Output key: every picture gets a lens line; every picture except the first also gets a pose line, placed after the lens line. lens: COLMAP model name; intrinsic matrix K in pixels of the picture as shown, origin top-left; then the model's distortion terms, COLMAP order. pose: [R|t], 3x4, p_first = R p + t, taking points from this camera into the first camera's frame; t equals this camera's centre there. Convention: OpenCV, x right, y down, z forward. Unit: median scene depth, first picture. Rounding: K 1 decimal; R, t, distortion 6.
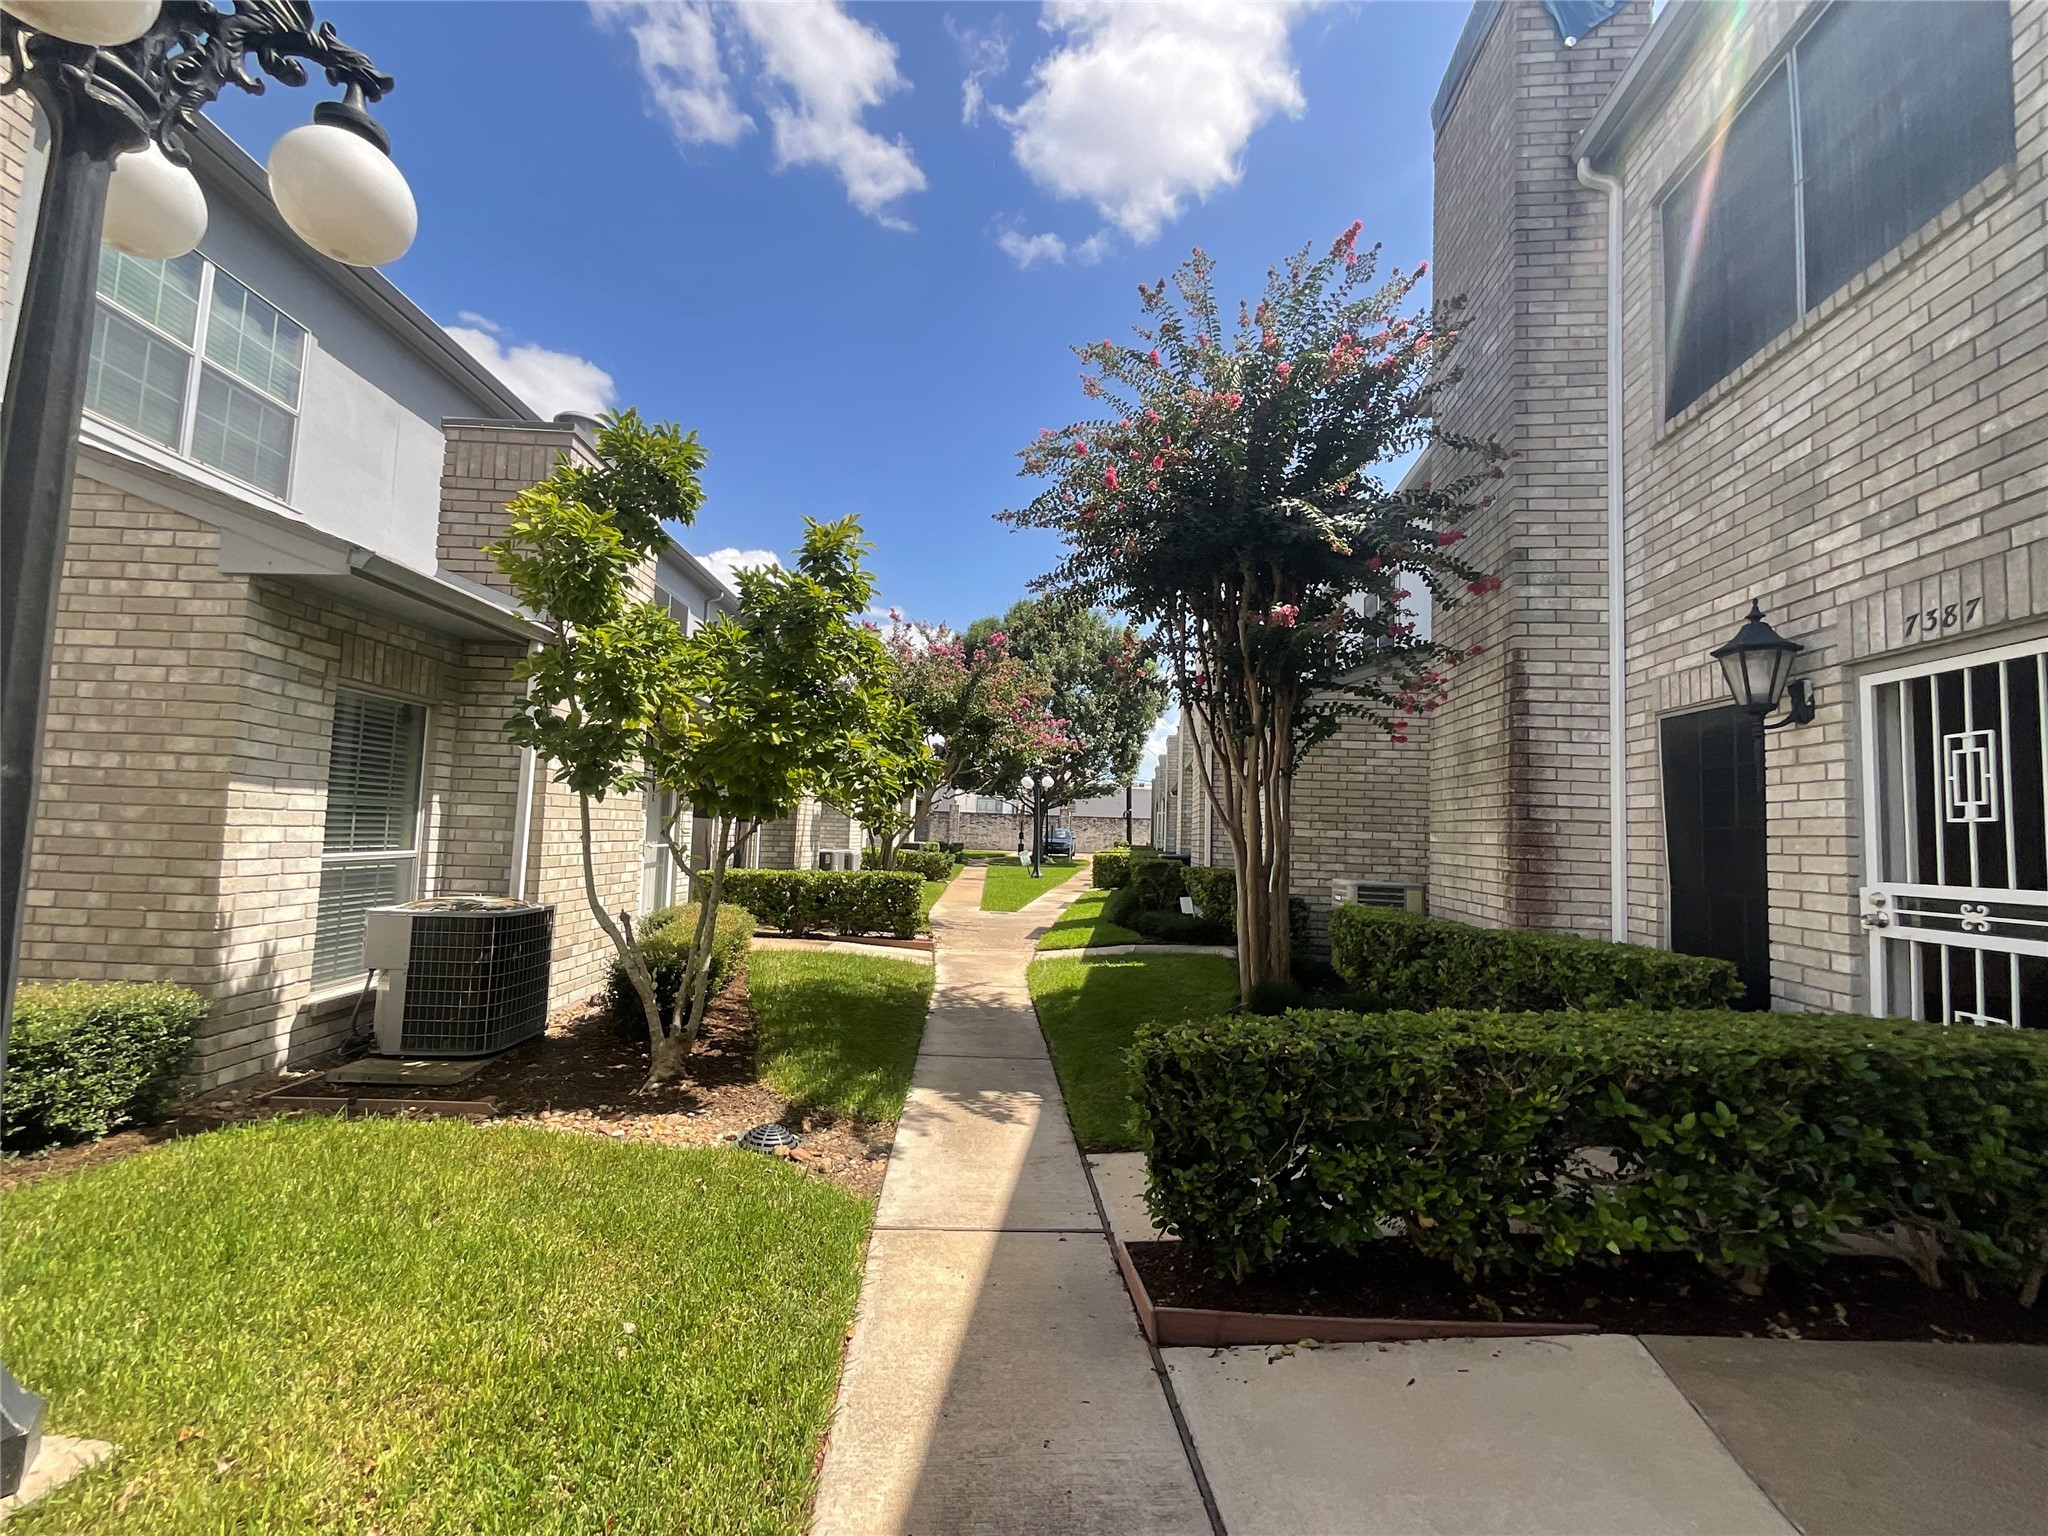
lens RADIAL K [[838.1, 0, 1030.1], [0, 838.1, 769.9], [0, 0, 1]] dist [0.004841, -0.002137]
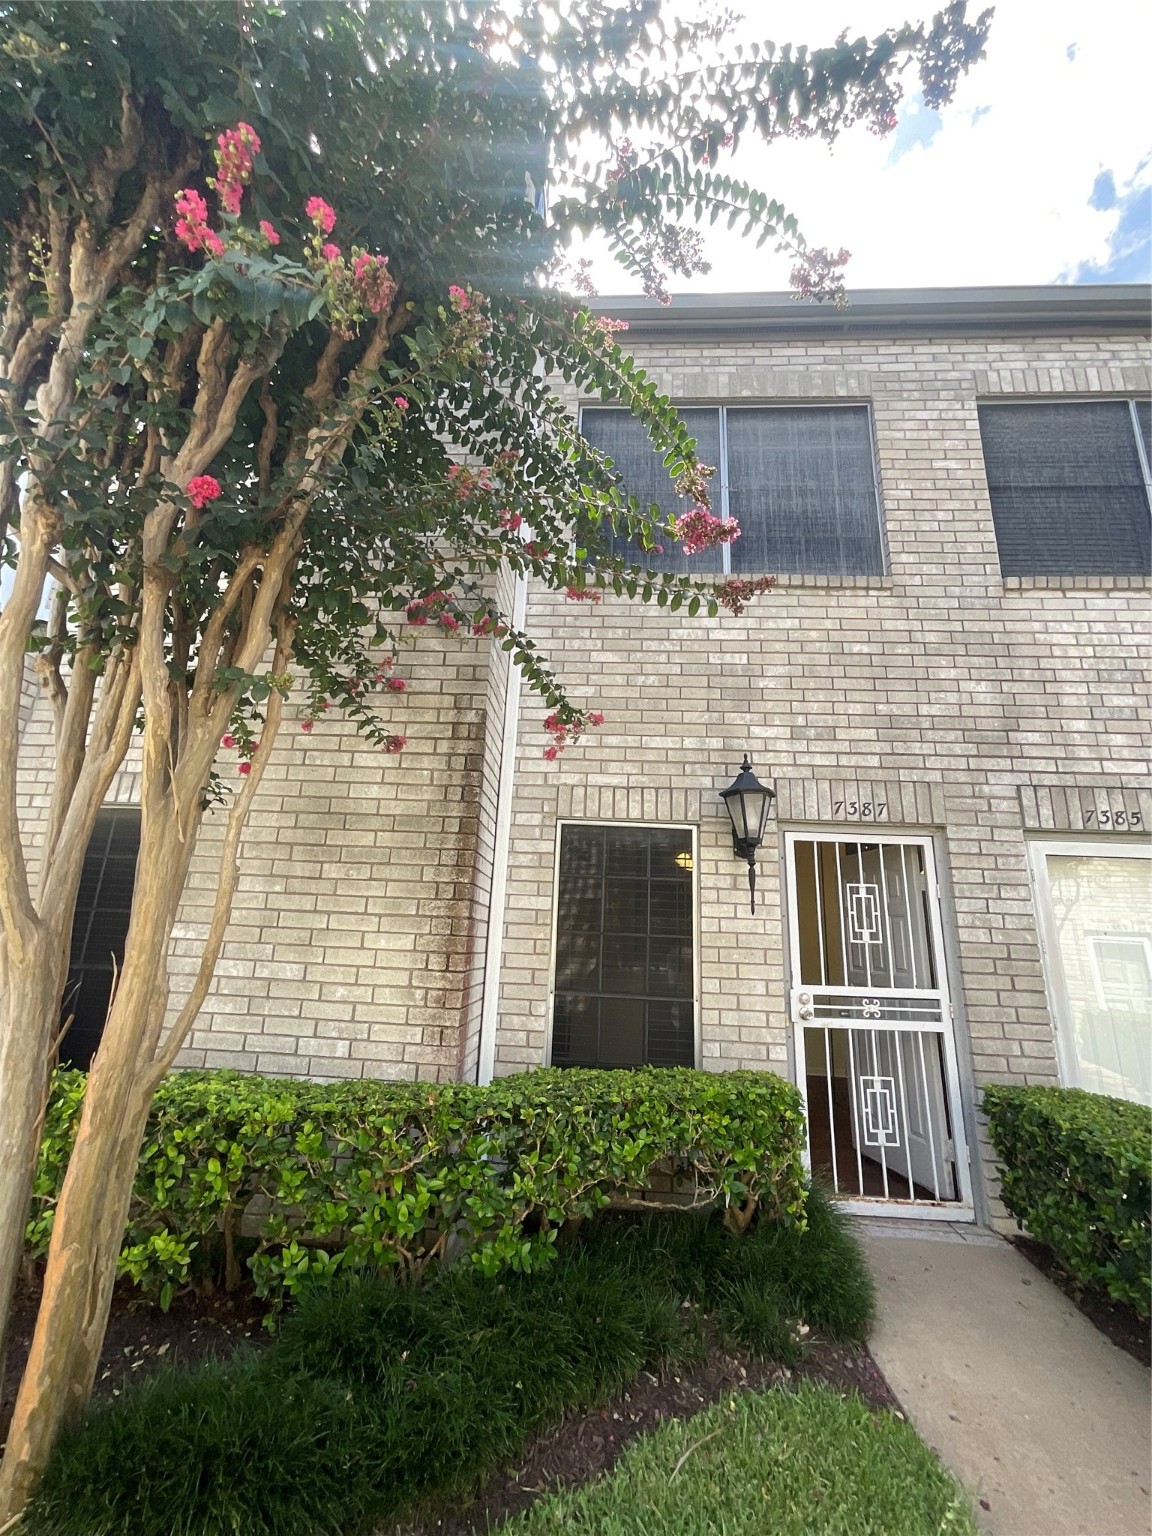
lens RADIAL K [[628.6, 0, 570.2], [0, 628.6, 769.4], [0, 0, 1]] dist [0.004841, -0.002137]
pose [[-0.065967, 0.219388, 0.973405, -0.033767], [-0.116659, 0.967144, -0.225883, 0.064293], [-0.990979, -0.128457, -0.038206, 1.334891]]
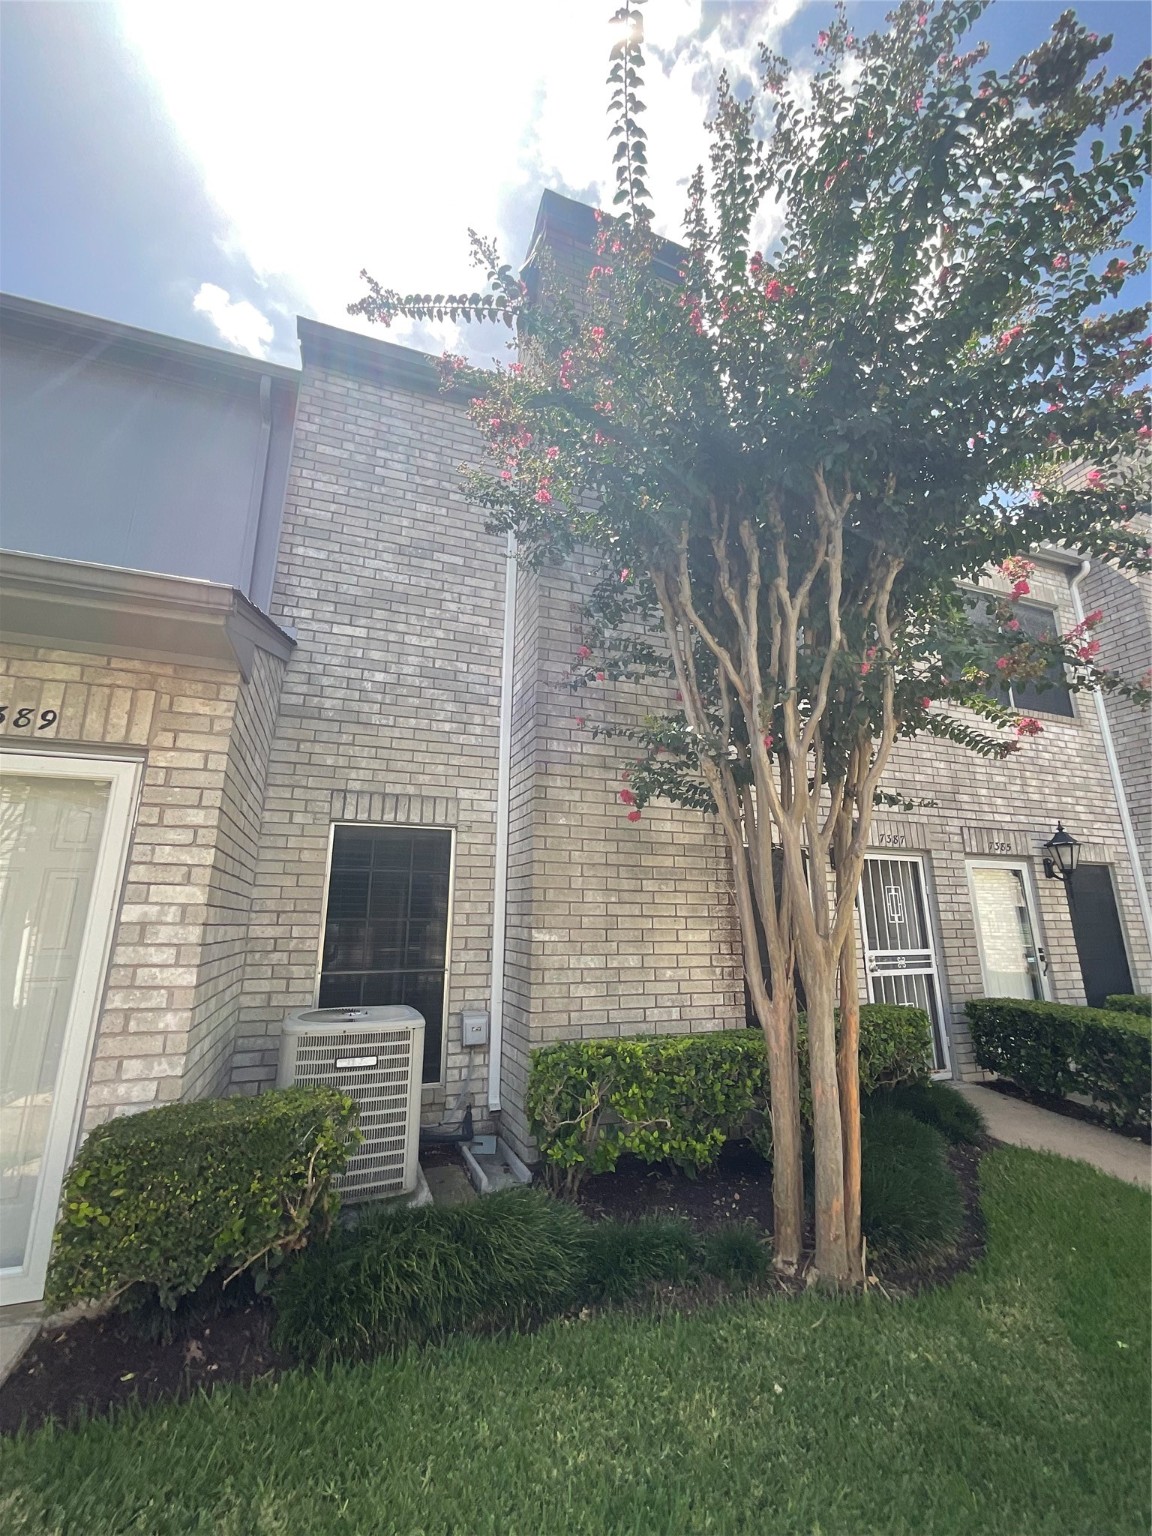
lens RADIAL K [[628.6, 0, 572.8], [0, 628.6, 768.6], [0, 0, 1]] dist [0.004841, -0.002137]
pose [[-0.458406, 0.176684, 0.871003, -0.124586], [-0.083744, 0.967092, -0.240250, 0.122782], [-0.884788, -0.183073, -0.428525, 2.251418]]
